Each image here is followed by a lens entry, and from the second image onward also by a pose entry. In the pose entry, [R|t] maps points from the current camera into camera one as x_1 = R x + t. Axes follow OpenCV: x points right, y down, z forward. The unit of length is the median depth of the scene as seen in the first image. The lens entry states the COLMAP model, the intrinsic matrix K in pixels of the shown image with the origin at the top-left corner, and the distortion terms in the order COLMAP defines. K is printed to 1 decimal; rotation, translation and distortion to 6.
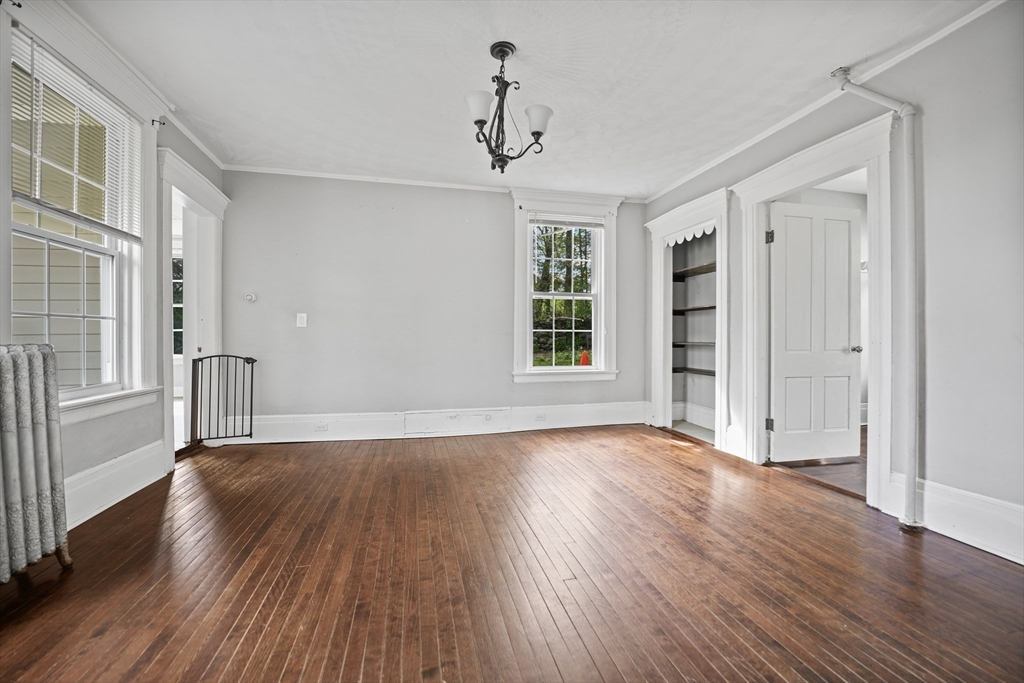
lens RADIAL K [[420.3, 0, 514.3], [0, 420.3, 336.5], [0, 0, 1]] dist [-0.026085, -0.000207]
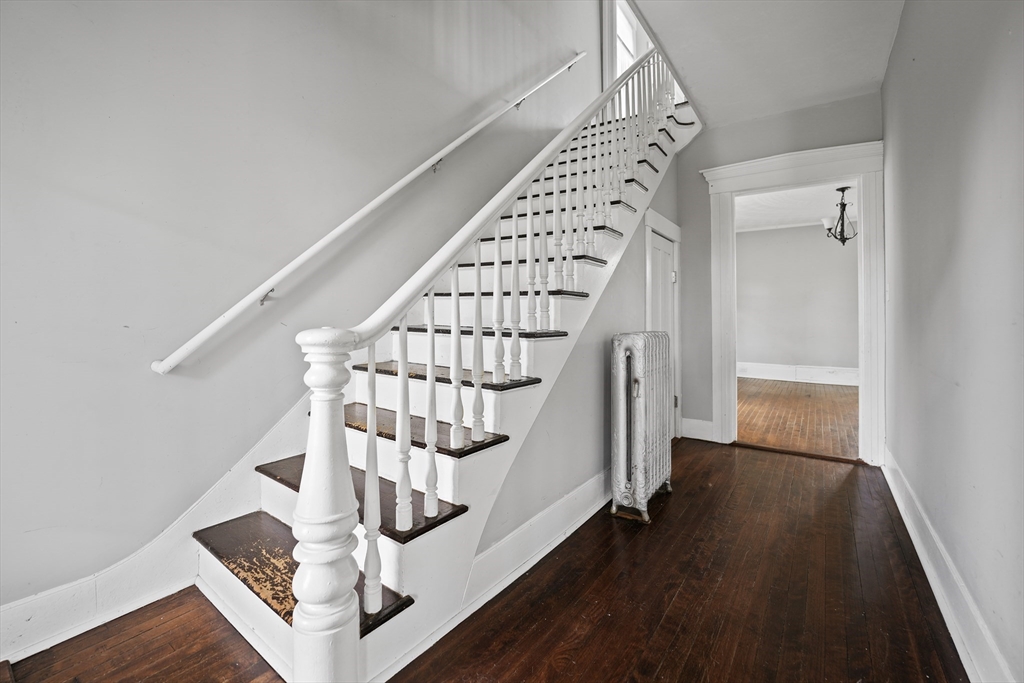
lens RADIAL K [[420.3, 0, 514.3], [0, 420.3, 336.5], [0, 0, 1]] dist [-0.026085, -0.000207]
pose [[0.649392, 0.014136, -0.760323, 0.406203], [0.010329, 0.999571, 0.027406, 0.010145], [0.760384, -0.025650, 0.648967, -1.402520]]
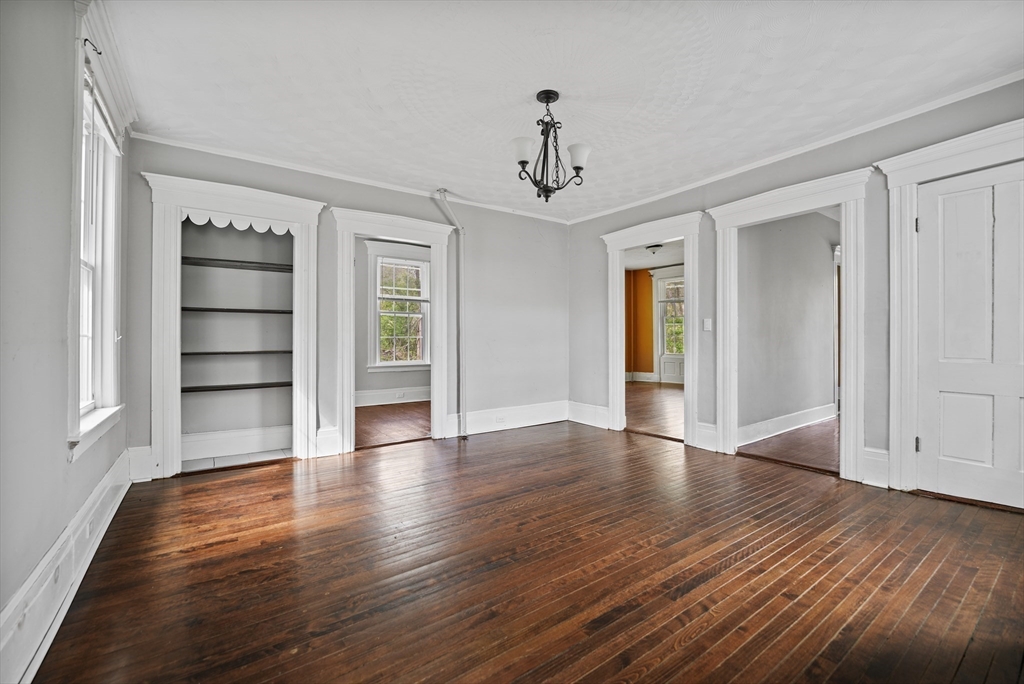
lens RADIAL K [[432.8, 0, 516.6], [0, 432.8, 340.5], [0, 0, 1]] dist [-0.001275, -0.000145]
pose [[-0.380322, 0.000522, 0.924854, -1.085030], [0.000214, 1.000000, -0.000477, -0.013203], [-0.924854, 0.000017, -0.380322, 1.523505]]
